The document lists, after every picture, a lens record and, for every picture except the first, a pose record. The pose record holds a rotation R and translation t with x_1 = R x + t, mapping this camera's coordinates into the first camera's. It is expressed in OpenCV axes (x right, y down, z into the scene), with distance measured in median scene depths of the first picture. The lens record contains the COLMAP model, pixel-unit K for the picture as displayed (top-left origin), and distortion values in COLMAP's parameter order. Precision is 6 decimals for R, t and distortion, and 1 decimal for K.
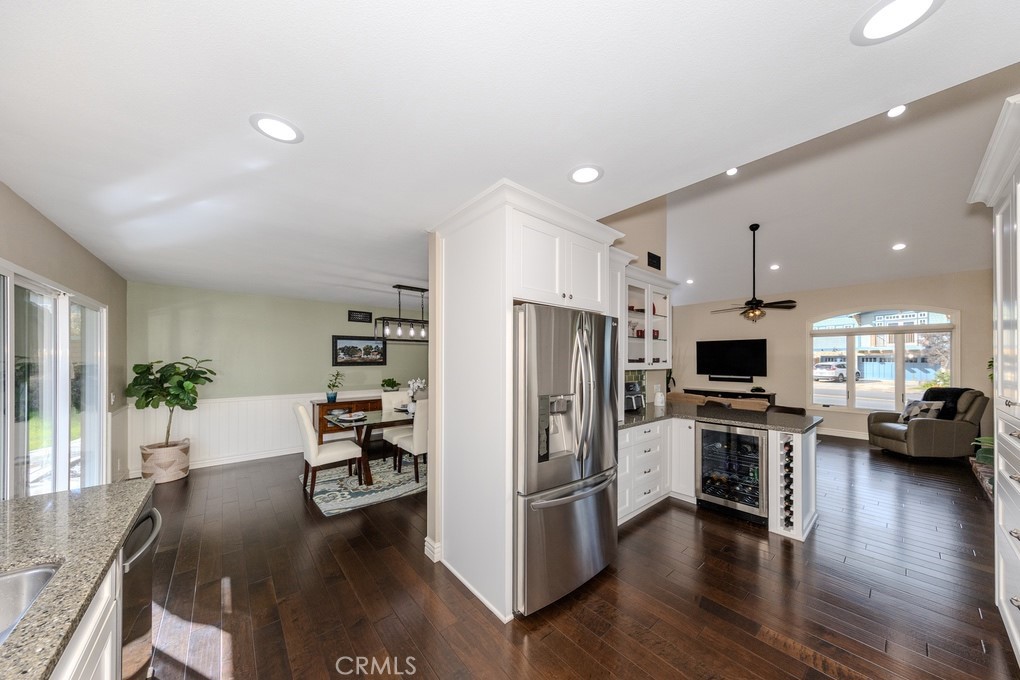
lens RADIAL K [[337.3, 0, 513.2], [0, 337.3, 358.2], [0, 0, 1]] dist [-0.000589, -0.000076]
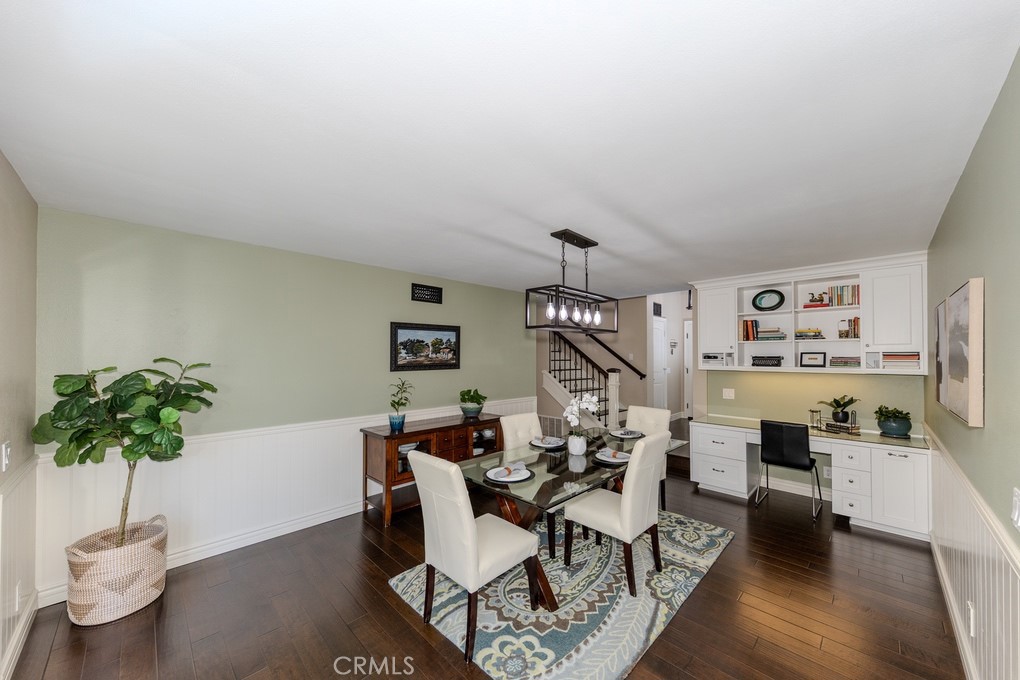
lens RADIAL K [[370.1, 0, 510.5], [0, 370.1, 350.3], [0, 0, 1]] dist [0.001484, 0.000248]
pose [[0.997082, 0.000444, 0.076334, -0.488938], [0.000481, 0.999927, -0.012100, -0.009370], [-0.076334, 0.012101, 0.997009, 0.400040]]
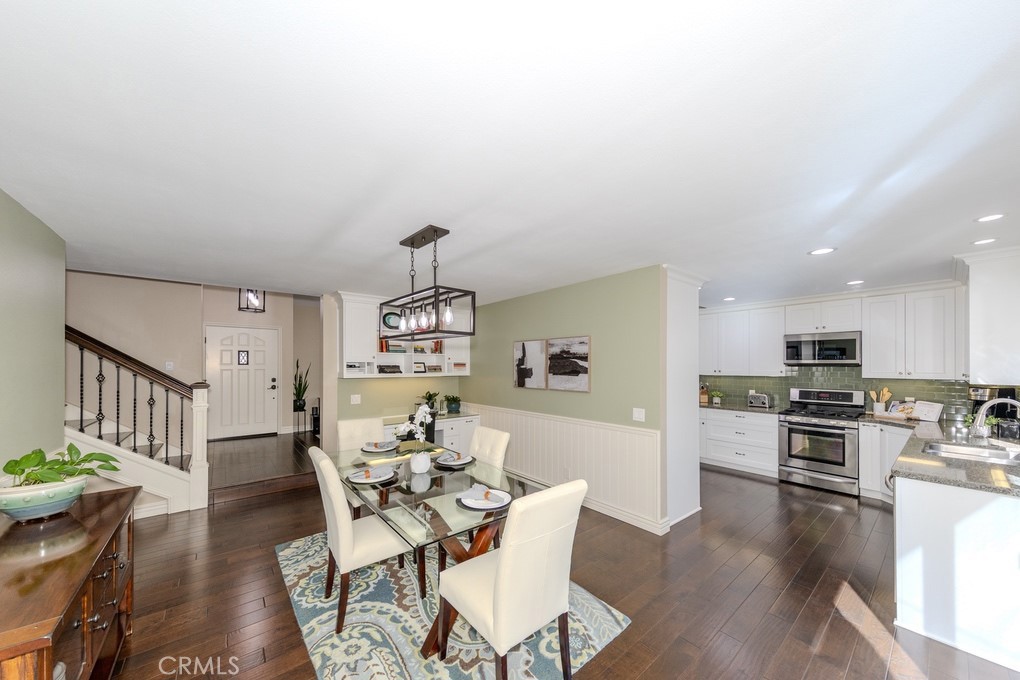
lens RADIAL K [[358.3, 0, 514.7], [0, 358.3, 362.7], [0, 0, 1]] dist [0.001688, 0.000069]
pose [[0.016462, 0.004466, 0.999855, -0.919787], [-0.003979, 0.999982, -0.004401, -0.009846], [-0.999857, -0.003906, 0.016480, 0.905133]]
